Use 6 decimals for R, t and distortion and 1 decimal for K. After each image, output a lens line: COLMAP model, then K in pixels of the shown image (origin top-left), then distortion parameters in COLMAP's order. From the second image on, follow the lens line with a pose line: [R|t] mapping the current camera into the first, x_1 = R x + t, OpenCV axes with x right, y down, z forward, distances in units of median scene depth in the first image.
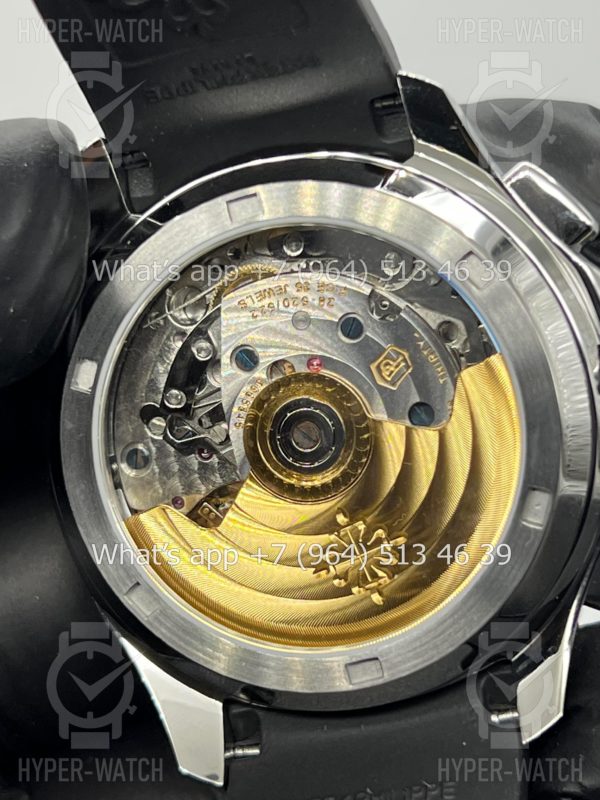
lens RADIAL K [[1904.1, 0, 342.5], [0, 1904.1, 410.6], [0, 0, 1]] dist [0.256563, 0.000000]
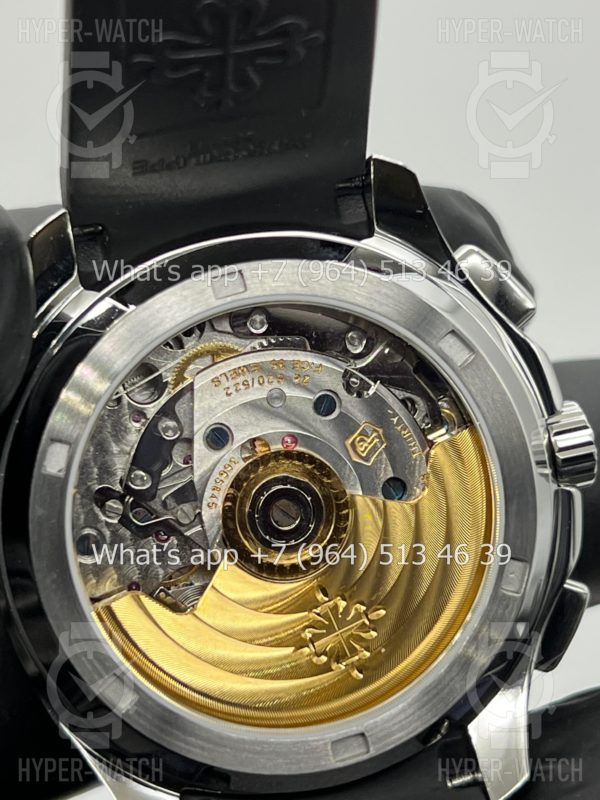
lens RADIAL K [[1904.1, 0, 259.8], [0, 1904.1, 401.8], [0, 0, 1]] dist [0.256563, 0.000000]
pose [[0.911295, -0.009648, 0.411641, -0.440465], [0.024267, 0.999246, -0.030304, -0.015371], [-0.411038, 0.037605, 0.910842, 0.096180]]
